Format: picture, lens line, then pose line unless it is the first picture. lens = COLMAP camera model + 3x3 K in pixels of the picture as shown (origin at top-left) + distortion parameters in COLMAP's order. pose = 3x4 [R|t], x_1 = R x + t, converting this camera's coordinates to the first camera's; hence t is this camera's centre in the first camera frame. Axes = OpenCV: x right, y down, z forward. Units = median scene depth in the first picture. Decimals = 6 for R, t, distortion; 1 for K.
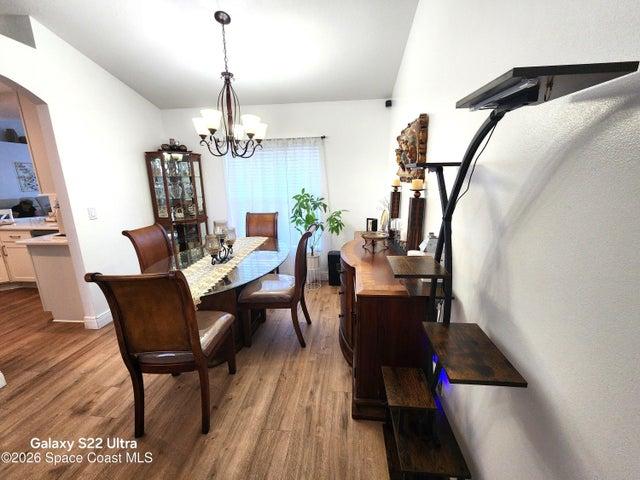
lens RADIAL K [[265.0, 0, 321.0], [0, 265.0, 240.0], [0, 0, 1]] dist [-0.004346, 0.001497]
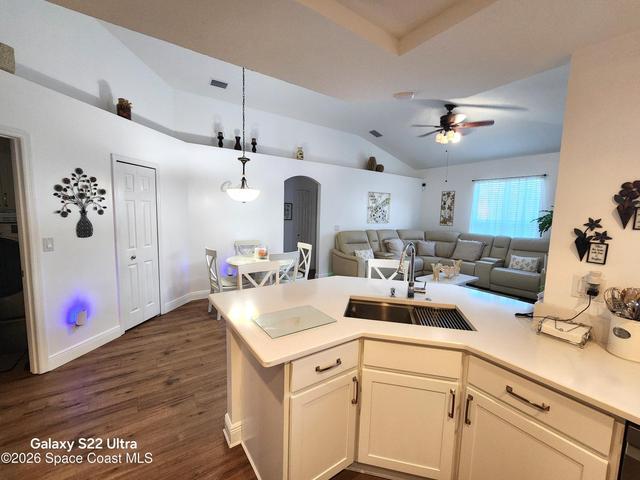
lens RADIAL K [[265.0, 0, 320.8], [0, 265.0, 240.2], [0, 0, 1]] dist [-0.004346, 0.001497]
pose [[0.650781, 0.115328, -0.750455, -1.540728], [-0.204295, 0.978543, -0.026781, -0.192987], [0.731264, 0.170743, 0.660378, 0.817091]]
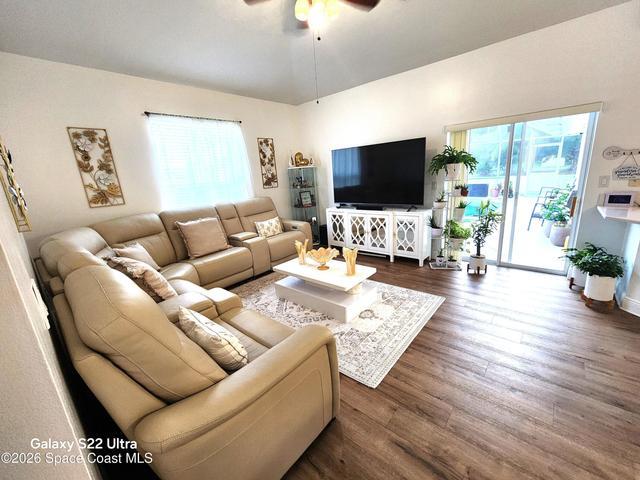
lens RADIAL K [[265.0, 0, 321.5], [0, 265.0, 239.4], [0, 0, 1]] dist [-0.004346, 0.001497]
pose [[0.574917, -0.222843, 0.787281, -3.270439], [0.237808, 0.966170, 0.099817, -0.416416], [-0.782891, 0.129836, 0.608461, 2.036359]]
